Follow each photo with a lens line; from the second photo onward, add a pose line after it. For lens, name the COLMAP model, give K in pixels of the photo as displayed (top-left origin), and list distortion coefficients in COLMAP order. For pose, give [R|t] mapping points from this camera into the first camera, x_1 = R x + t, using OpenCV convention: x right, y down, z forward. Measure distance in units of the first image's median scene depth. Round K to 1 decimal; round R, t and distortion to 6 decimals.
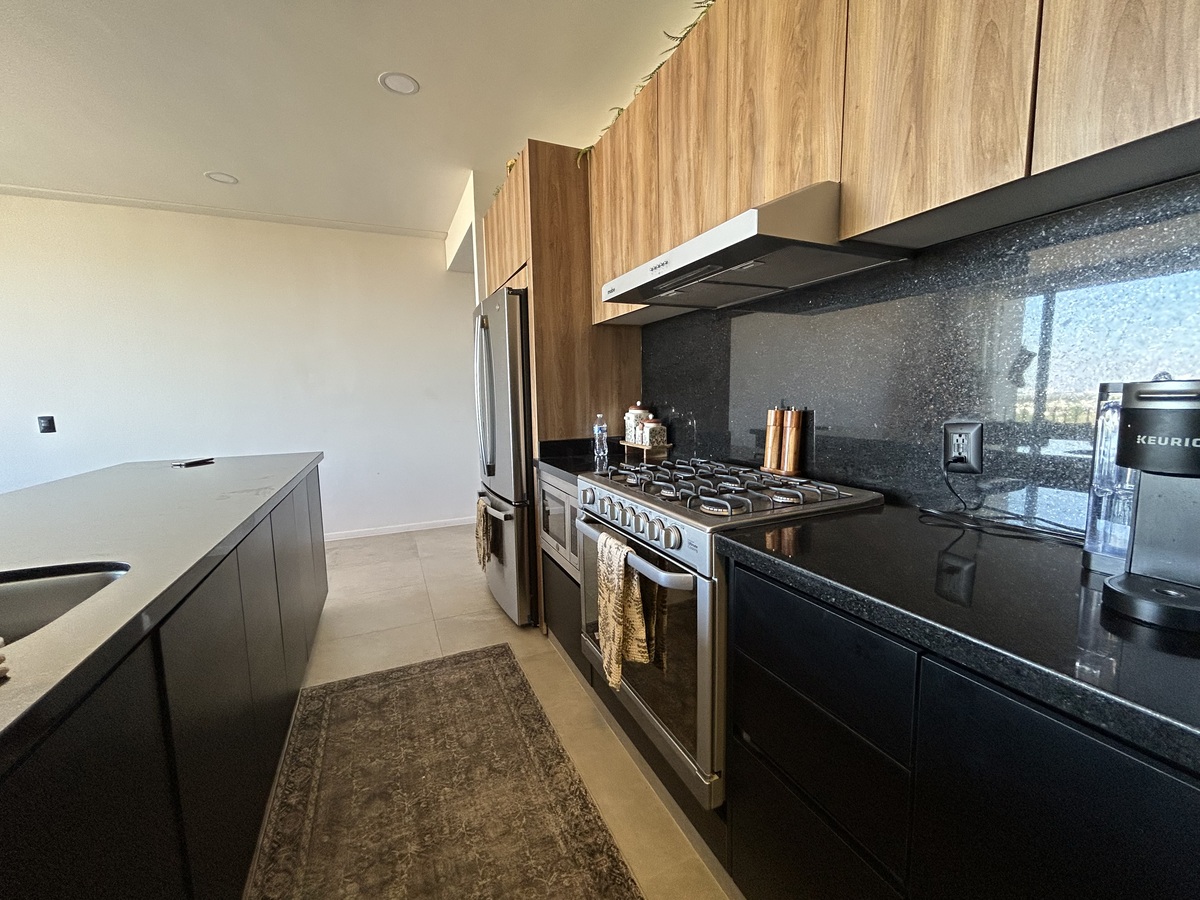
lens RADIAL K [[485.4, 0, 600.8], [0, 485.4, 448.6], [0, 0, 1]] dist [-0.000976, -0.000089]
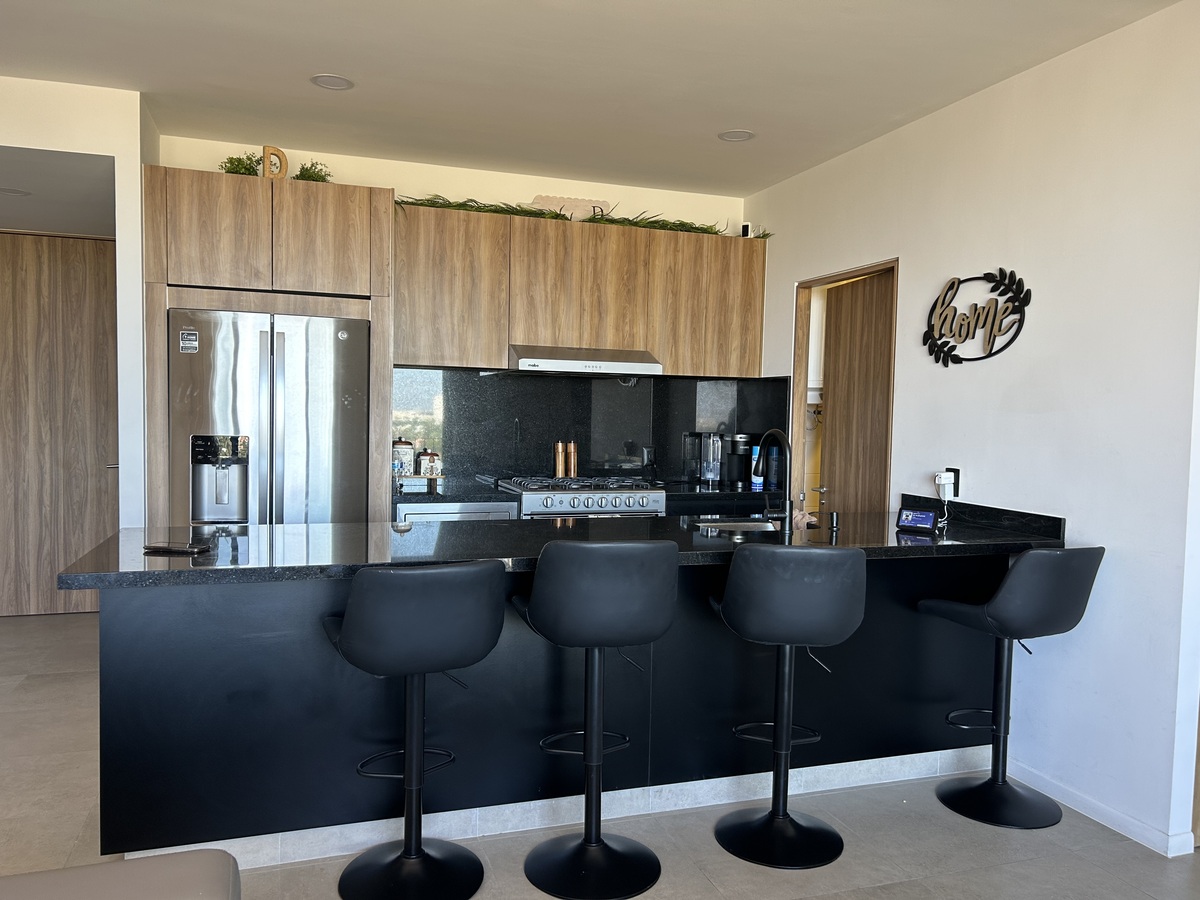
lens RADIAL K [[931.5, 0, 599.1], [0, 931.5, 470.7], [0, 0, 1]] dist [0.068458, -0.001067]
pose [[0.091462, -0.036166, 0.995152, -3.568395], [0.090616, 0.995496, 0.027851, -0.076836], [-0.991677, 0.087630, 0.094327, 0.696379]]
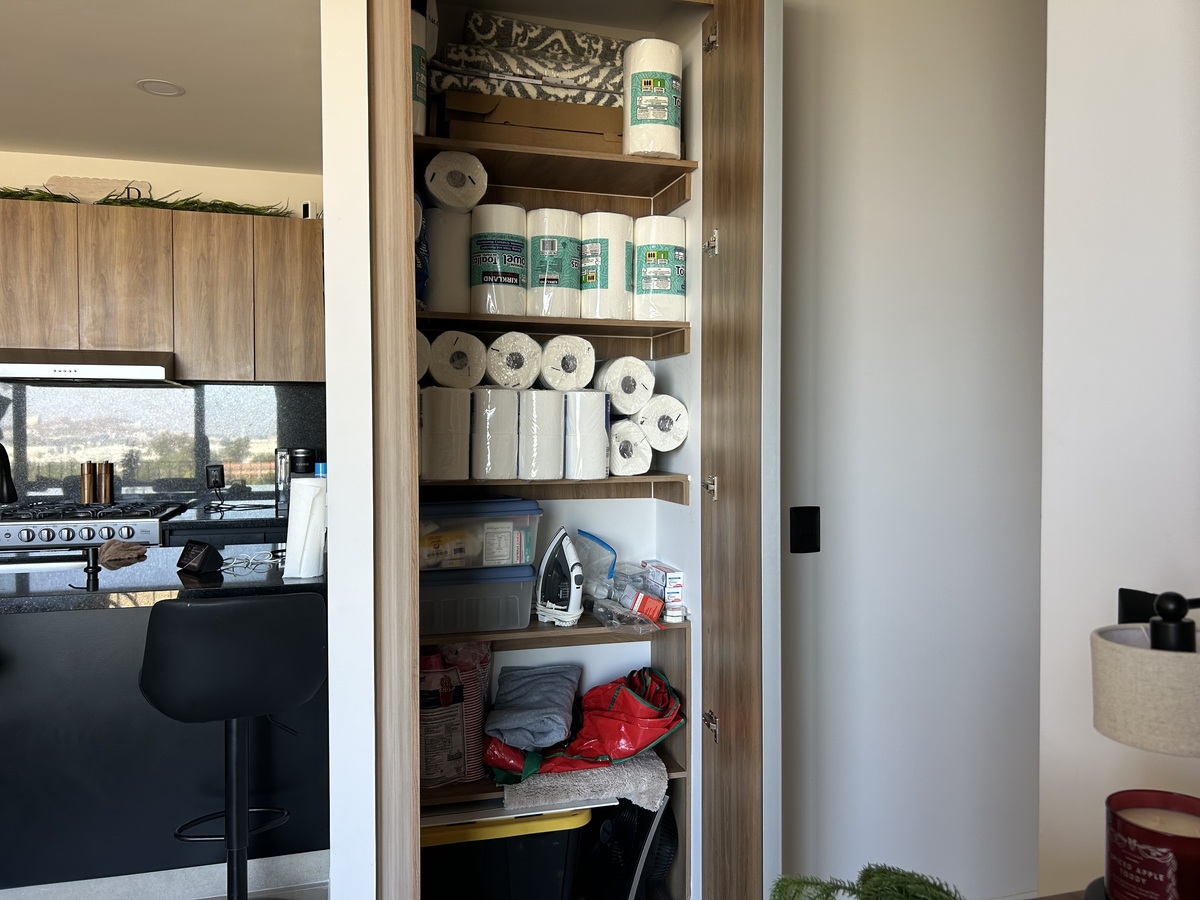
lens RADIAL K [[923.6, 0, 628.8], [0, 923.6, 453.4], [0, 0, 1]] dist [-0.003080, -0.001224]
pose [[0.127462, -0.004575, 0.991833, -2.669754], [0.109801, 0.993908, -0.009526, 0.117529], [-0.985747, 0.110118, 0.127188, -1.167650]]
